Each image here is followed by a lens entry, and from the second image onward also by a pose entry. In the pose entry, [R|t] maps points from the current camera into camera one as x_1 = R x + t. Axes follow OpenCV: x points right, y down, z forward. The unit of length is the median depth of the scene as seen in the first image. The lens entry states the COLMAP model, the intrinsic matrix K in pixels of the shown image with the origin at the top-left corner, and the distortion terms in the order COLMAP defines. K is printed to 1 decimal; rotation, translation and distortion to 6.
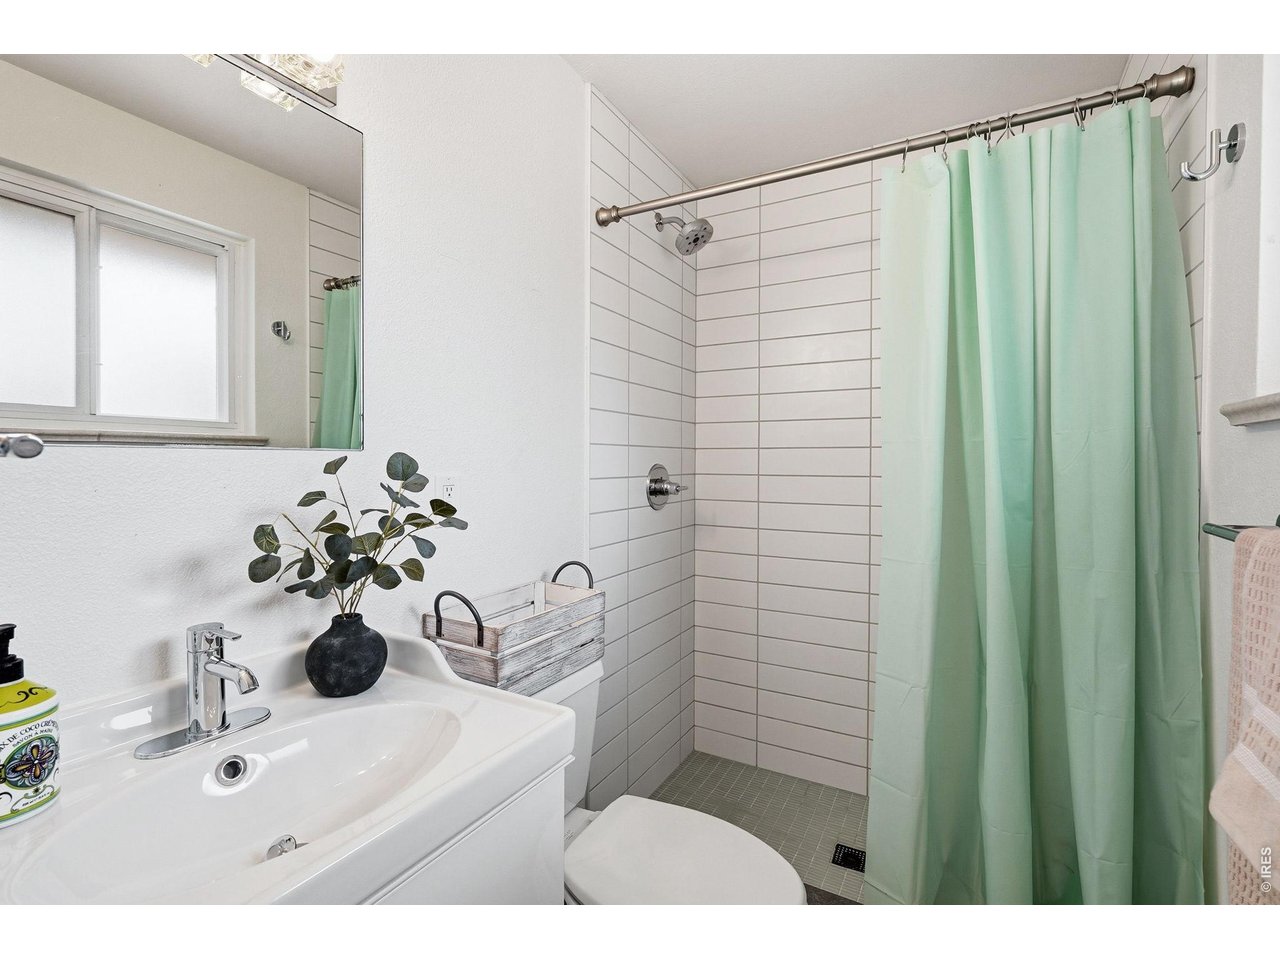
lens RADIAL K [[581.4, 0, 640.3], [0, 581.4, 465.0], [0, 0, 1]] dist [-0.002834, 0.003707]
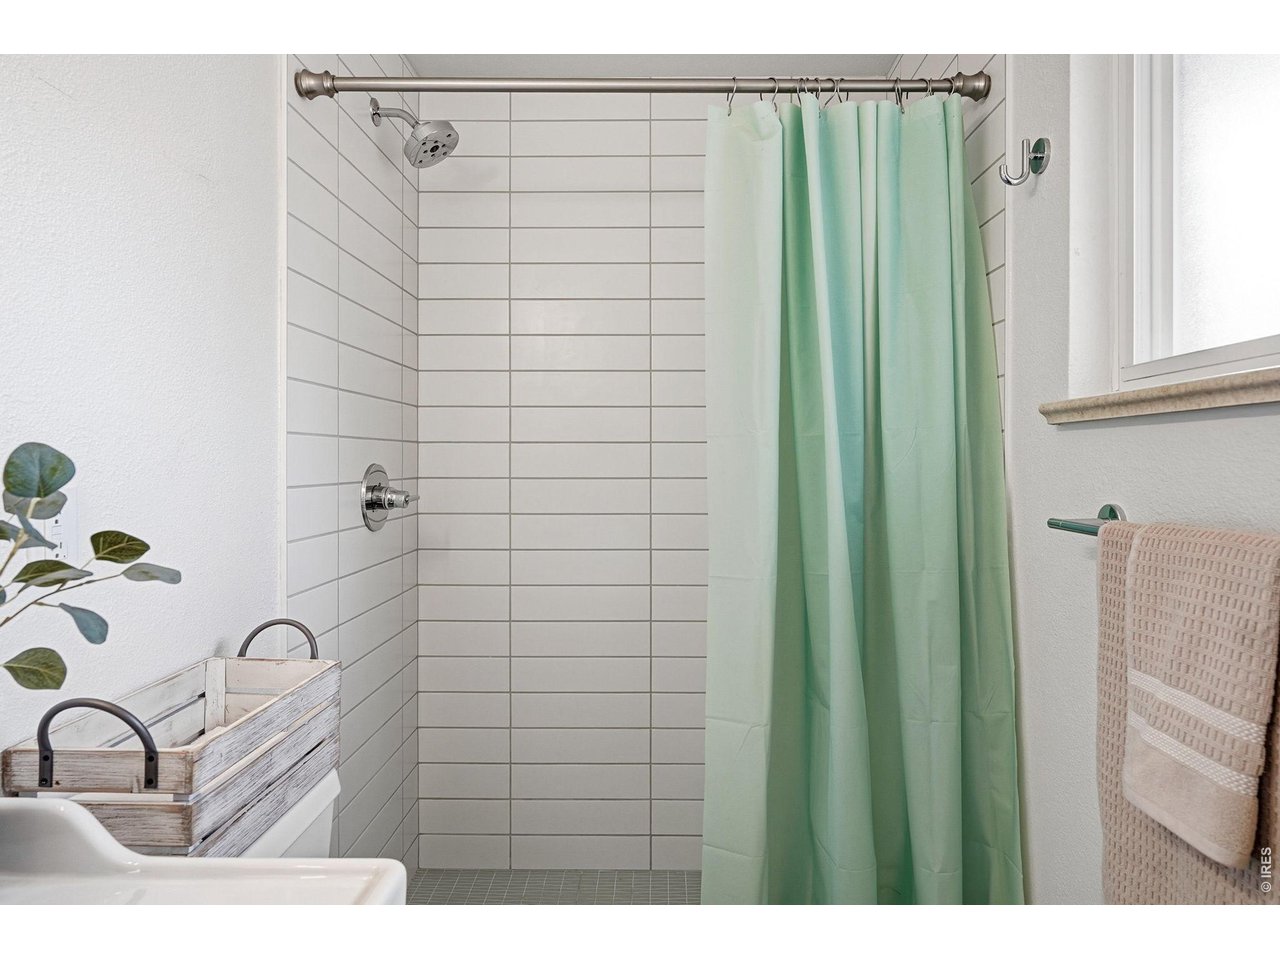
lens RADIAL K [[748.9, 0, 658.9], [0, 748.9, 458.6], [0, 0, 1]] dist [0.002689, 0.003008]
pose [[0.876186, -0.001488, 0.481971, -0.175001], [0.005506, 0.999961, -0.006923, 0.000121], [-0.481942, 0.008720, 0.876160, 0.110621]]
